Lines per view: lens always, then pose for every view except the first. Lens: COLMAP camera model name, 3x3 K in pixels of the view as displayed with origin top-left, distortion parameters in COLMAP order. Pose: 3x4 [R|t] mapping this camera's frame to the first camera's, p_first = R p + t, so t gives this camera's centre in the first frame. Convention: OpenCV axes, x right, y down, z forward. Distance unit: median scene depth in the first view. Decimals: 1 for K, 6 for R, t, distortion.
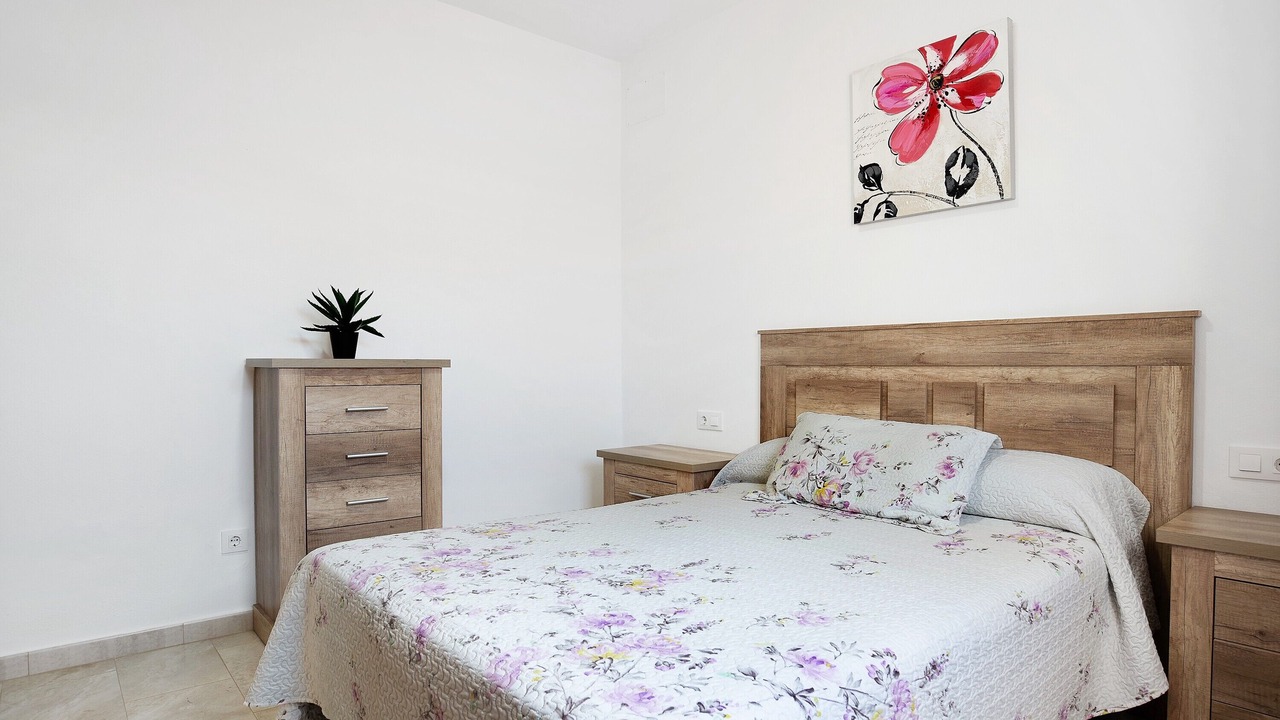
lens RADIAL K [[708.8, 0, 641.7], [0, 708.8, 377.3], [0, 0, 1]] dist [-0.018476, 0.003130]
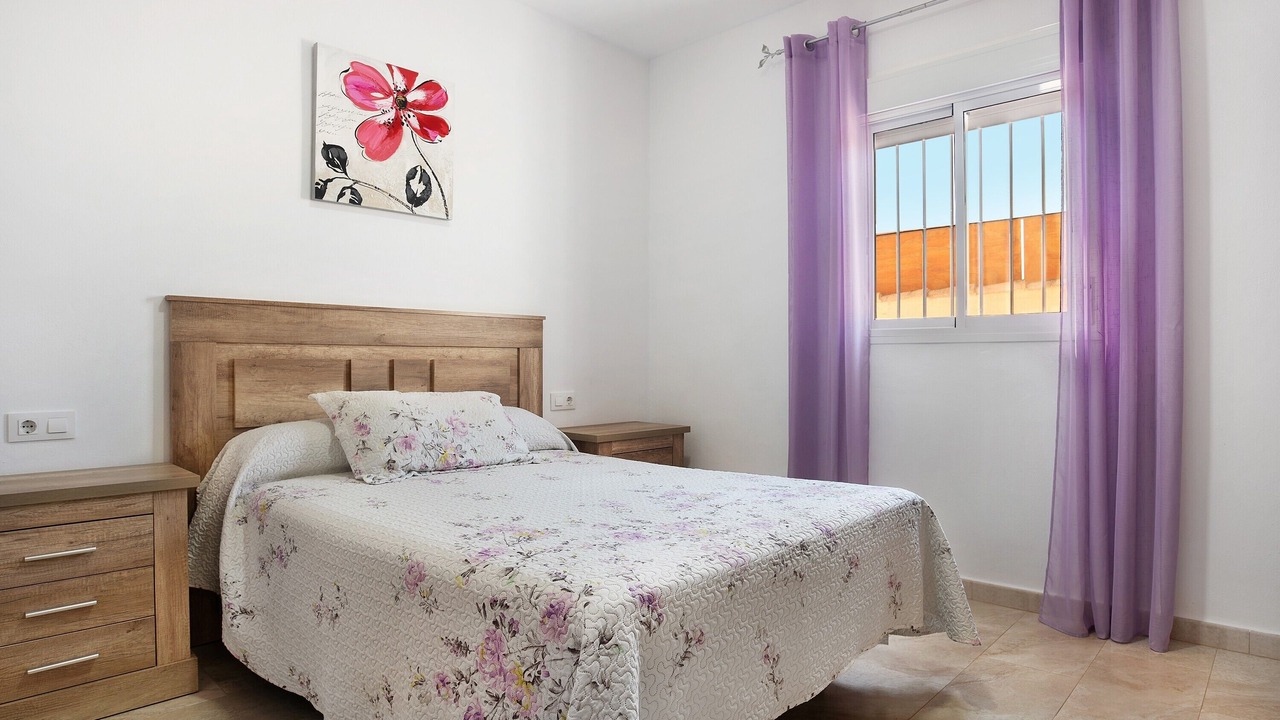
lens RADIAL K [[708.8, 0, 638.1], [0, 708.8, 366.1], [0, 0, 1]] dist [-0.018476, 0.003130]
pose [[-0.056388, -0.004896, 0.998397, -0.738896], [0.017829, 0.999824, 0.005910, 0.016837], [-0.998250, 0.018134, -0.056290, 0.655238]]
